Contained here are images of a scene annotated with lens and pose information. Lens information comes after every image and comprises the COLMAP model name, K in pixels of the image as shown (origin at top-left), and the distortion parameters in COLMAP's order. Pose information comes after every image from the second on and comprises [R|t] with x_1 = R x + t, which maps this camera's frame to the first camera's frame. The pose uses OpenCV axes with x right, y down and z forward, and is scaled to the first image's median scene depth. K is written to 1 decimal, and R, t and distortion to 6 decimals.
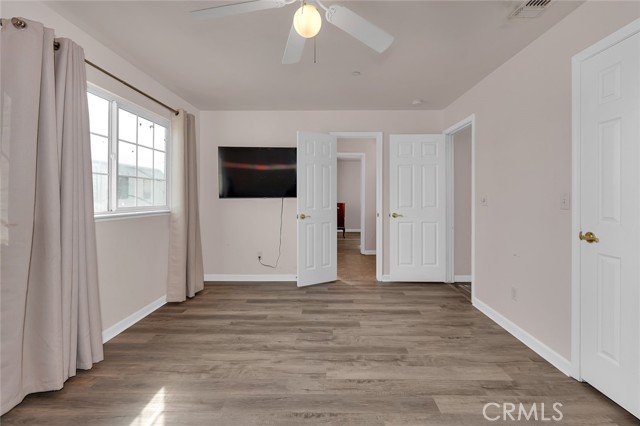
lens RADIAL K [[289.5, 0, 327.5], [0, 289.5, 197.5], [0, 0, 1]] dist [-0.003399, -0.000071]
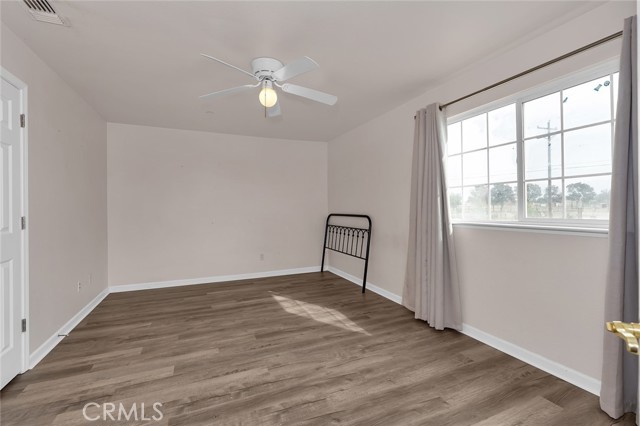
lens RADIAL K [[289.5, 0, 320.4], [0, 289.5, 210.0], [0, 0, 1]] dist [-0.003399, -0.000071]
pose [[-0.915894, 0.008553, -0.401329, 0.233304], [0.006962, 0.999961, 0.005422, 0.002273], [0.401359, 0.002172, -0.915918, 1.961985]]
